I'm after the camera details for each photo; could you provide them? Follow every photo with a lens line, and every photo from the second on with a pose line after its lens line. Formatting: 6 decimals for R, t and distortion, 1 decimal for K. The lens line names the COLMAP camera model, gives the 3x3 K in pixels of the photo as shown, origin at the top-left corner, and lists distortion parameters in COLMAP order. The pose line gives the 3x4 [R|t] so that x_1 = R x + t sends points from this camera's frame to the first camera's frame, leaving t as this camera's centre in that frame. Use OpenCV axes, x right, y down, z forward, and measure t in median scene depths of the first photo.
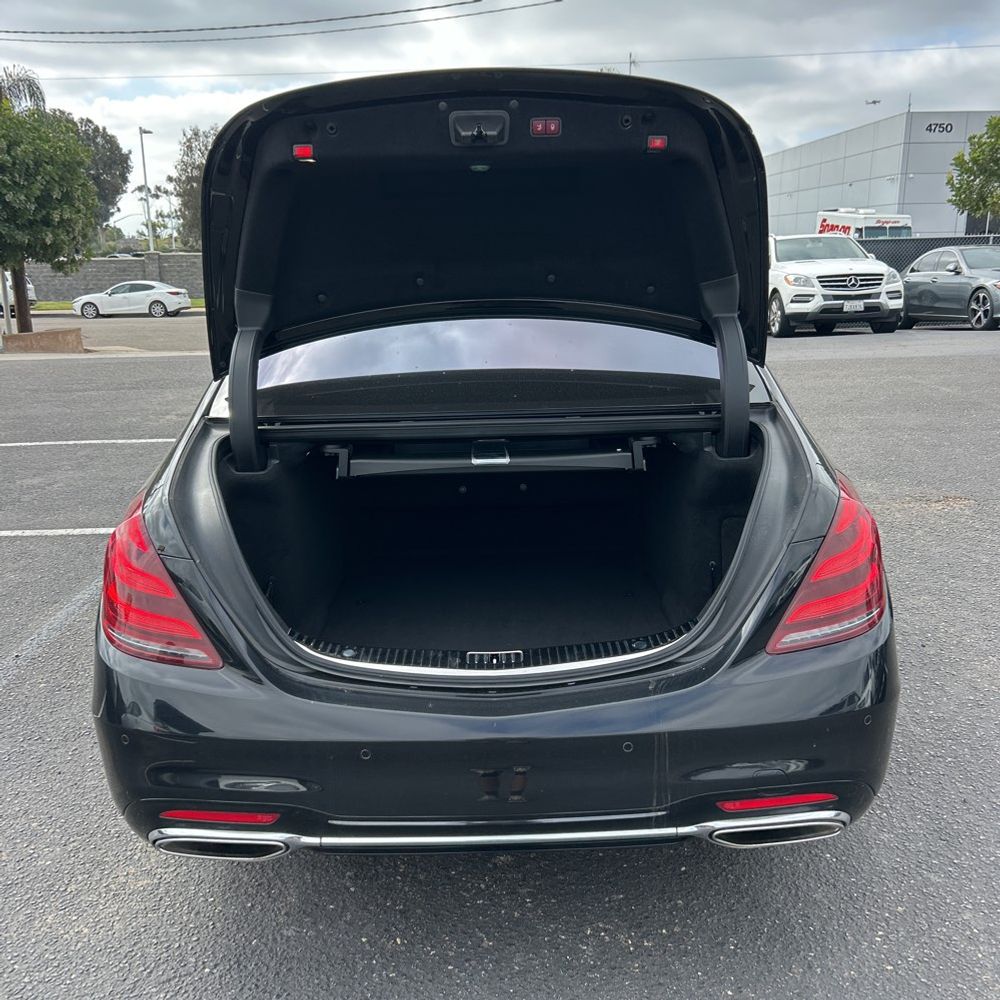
lens RADIAL K [[1009.2, 0, 495.3], [0, 1009.2, 507.8], [0, 0, 1]] dist [0.014425, 0.000000]
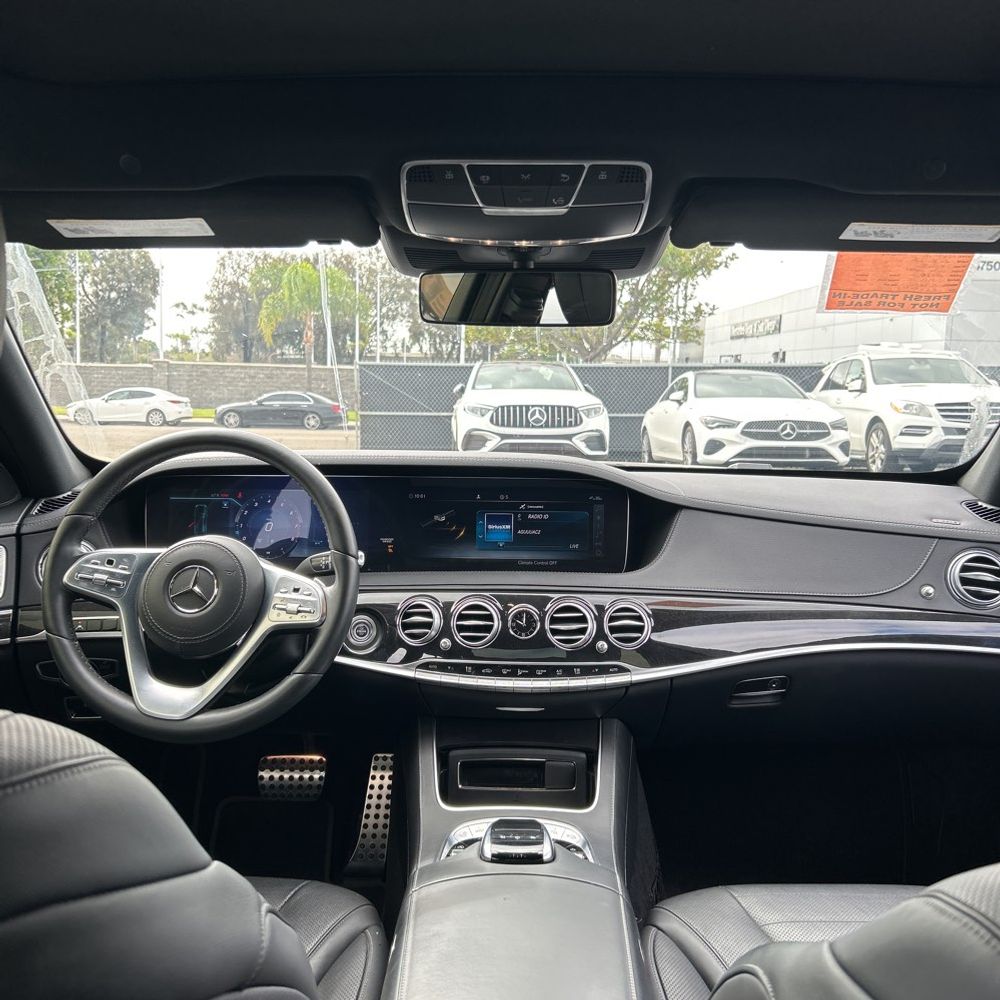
lens RADIAL K [[1009.2, 0, 492.3], [0, 1009.2, 495.0], [0, 0, 1]] dist [0.014425, 0.000000]
pose [[0.998935, 0.040489, -0.022119, -0.001442], [-0.043059, 0.990347, -0.131755, -0.042258], [0.016571, 0.132567, 0.991036, 0.233497]]
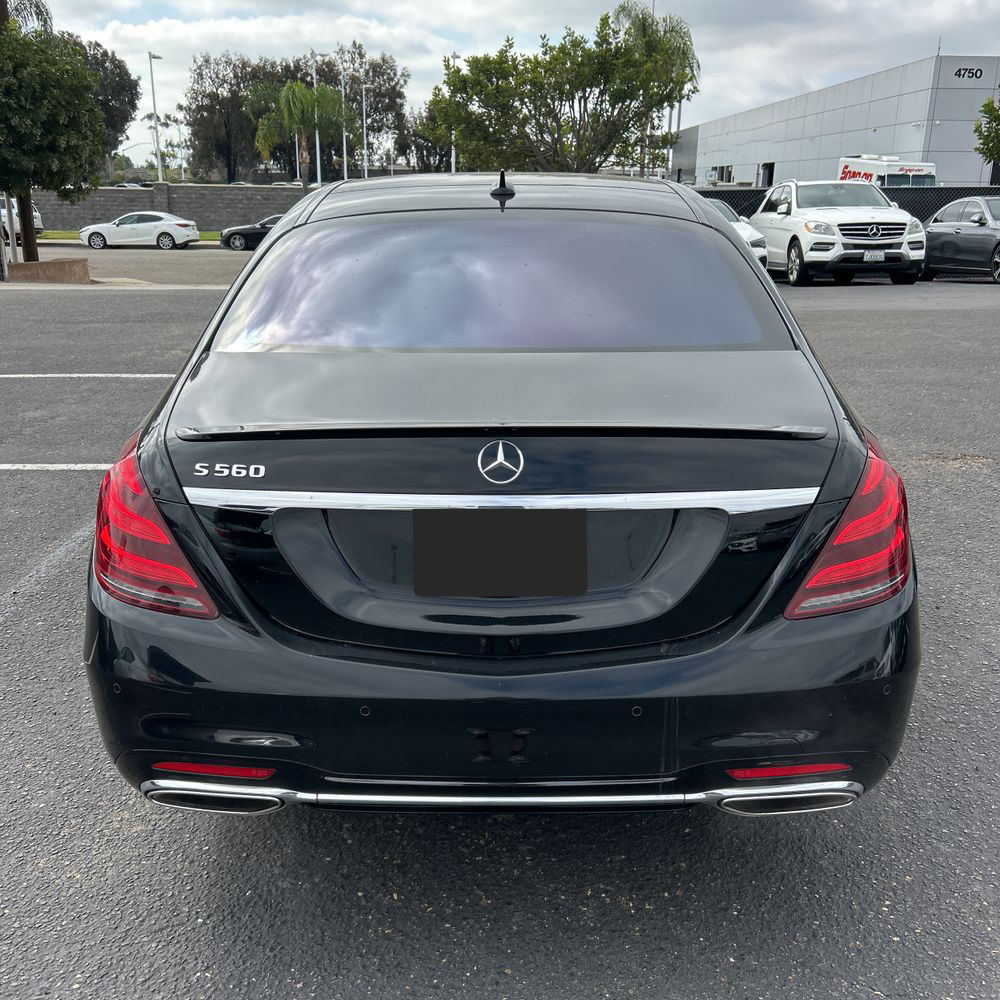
lens RADIAL K [[1009.2, 0, 497.7], [0, 1009.2, 507.0], [0, 0, 1]] dist [0.014425, 0.000000]
pose [[0.999645, 0.026406, -0.003467, -0.000417], [-0.026177, 0.998153, 0.054829, -0.000805], [0.004908, -0.054718, 0.998490, 0.005917]]
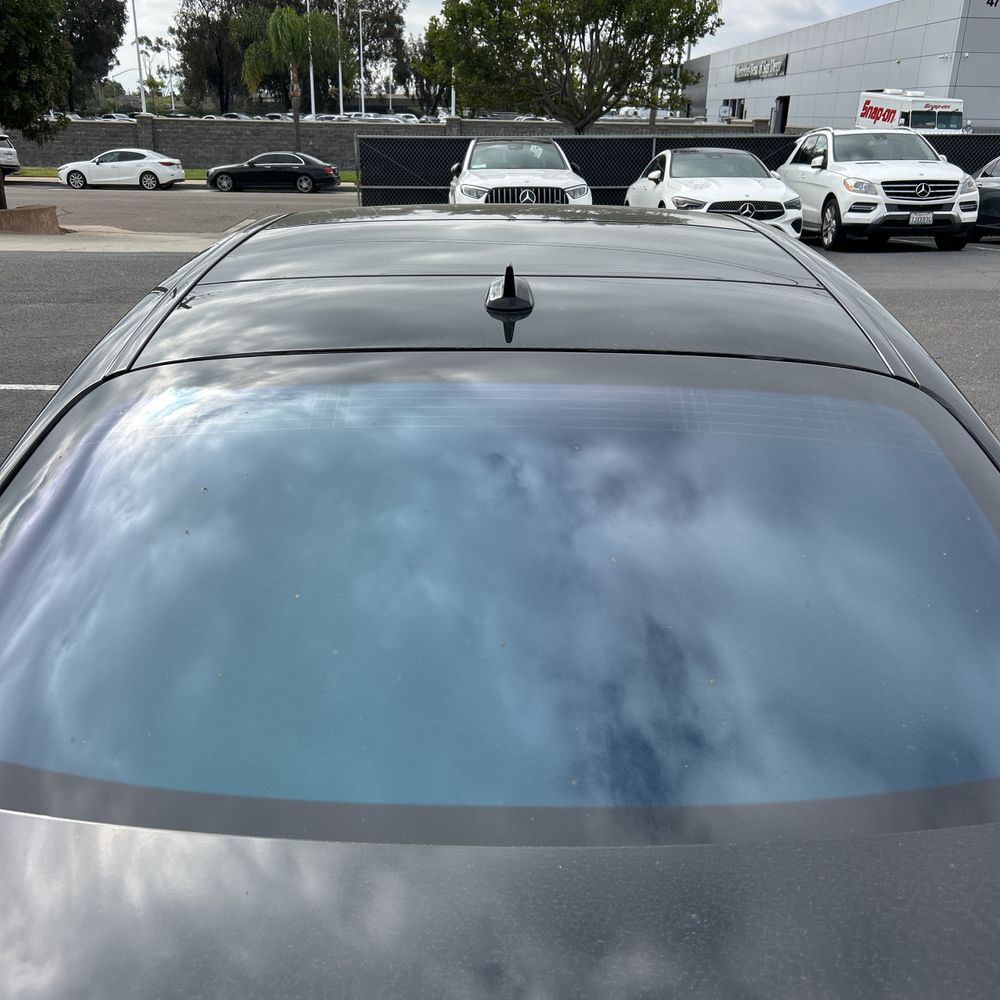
lens RADIAL K [[1009.2, 0, 495.0], [0, 1009.2, 517.9], [0, 0, 1]] dist [0.014425, 0.000000]
pose [[0.999439, 0.033263, -0.003981, -0.001981], [-0.032502, 0.991571, 0.125421, -0.040186], [0.008120, -0.125221, 0.992096, 0.094854]]
